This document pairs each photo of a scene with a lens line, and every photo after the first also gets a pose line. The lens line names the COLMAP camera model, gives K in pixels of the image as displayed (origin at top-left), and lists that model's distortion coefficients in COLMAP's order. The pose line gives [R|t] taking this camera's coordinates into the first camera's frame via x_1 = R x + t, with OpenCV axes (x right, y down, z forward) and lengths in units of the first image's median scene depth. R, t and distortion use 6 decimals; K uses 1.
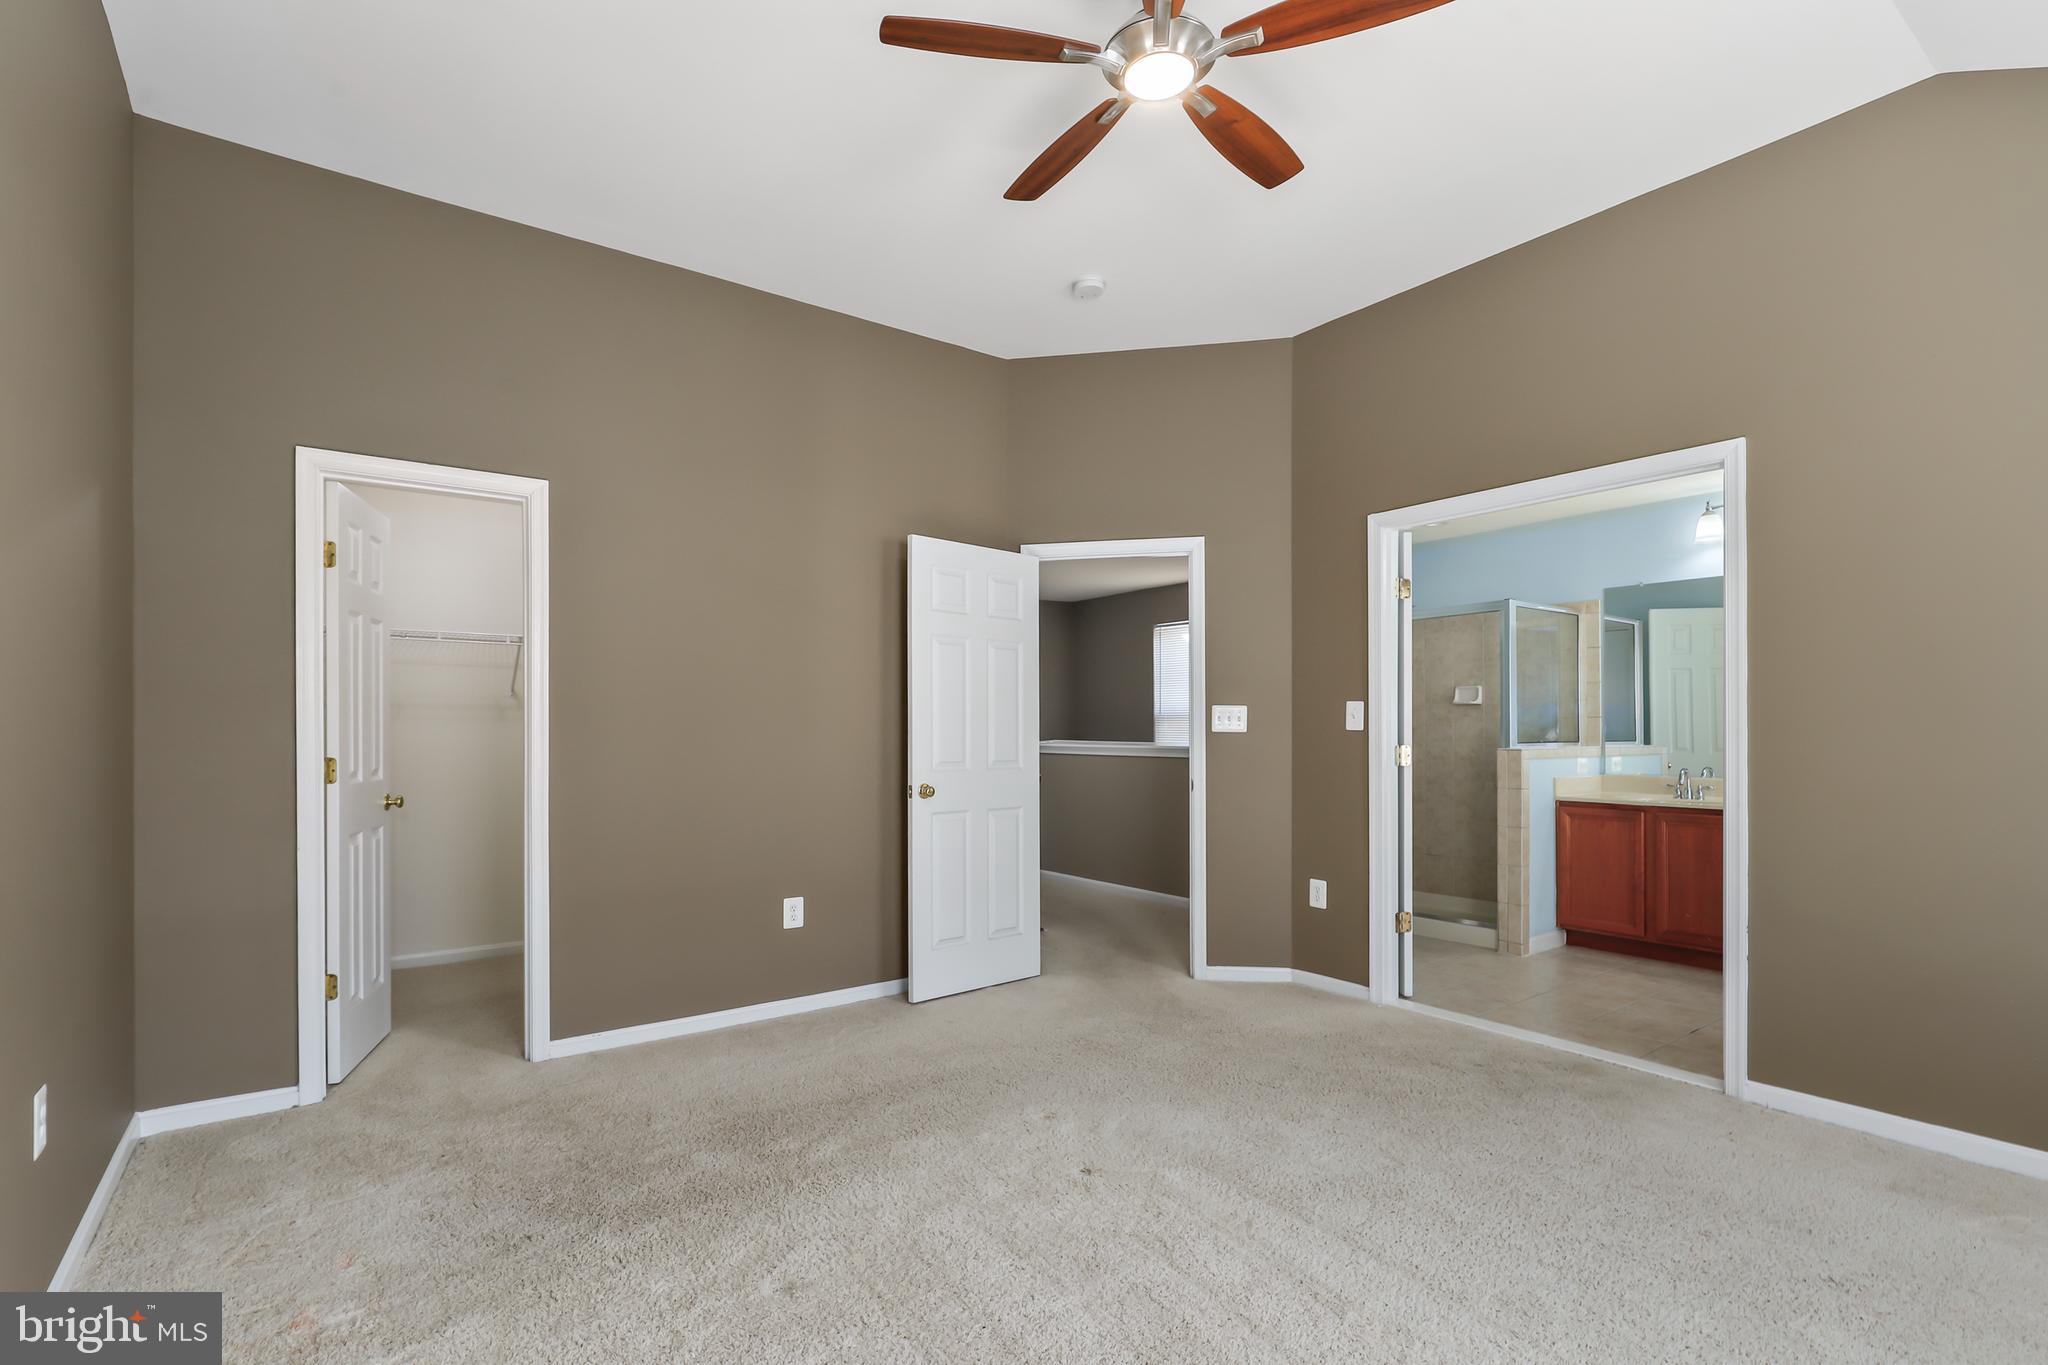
lens RADIAL K [[940.8, 0, 1029.6], [0, 940.8, 725.8], [0, 0, 1]] dist [0.003162, -0.000189]
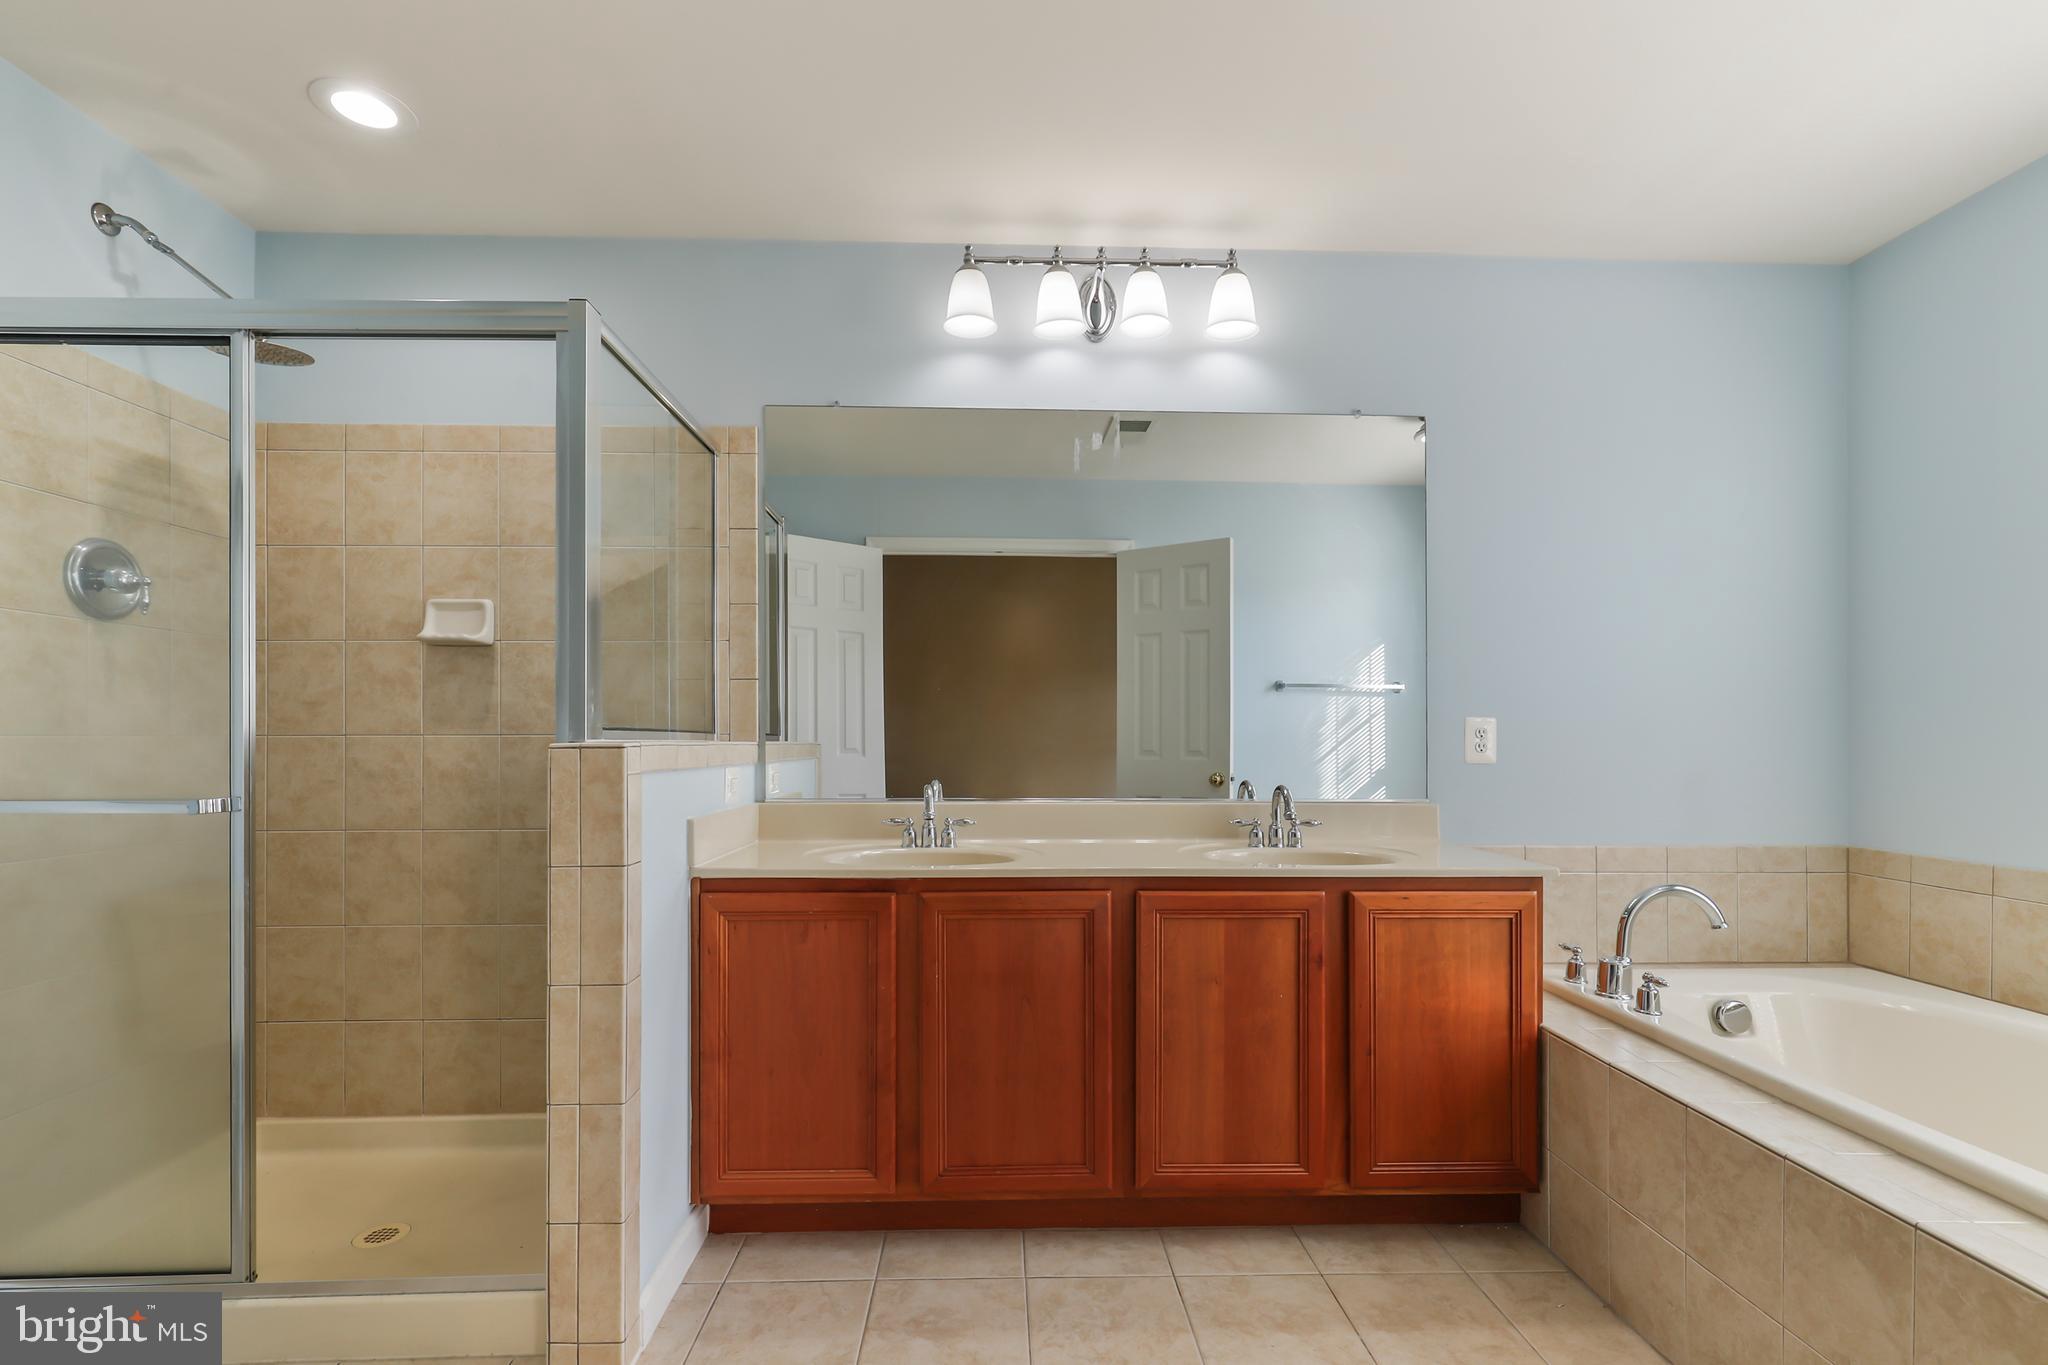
lens RADIAL K [[940.8, 0, 1016.3], [0, 940.8, 736.4], [0, 0, 1]] dist [0.003162, -0.000189]
pose [[0.571290, 0.007235, 0.820716, 0.315943], [-0.004340, 0.999974, -0.005795, 0.022175], [-0.820737, -0.000251, 0.571307, 0.668070]]
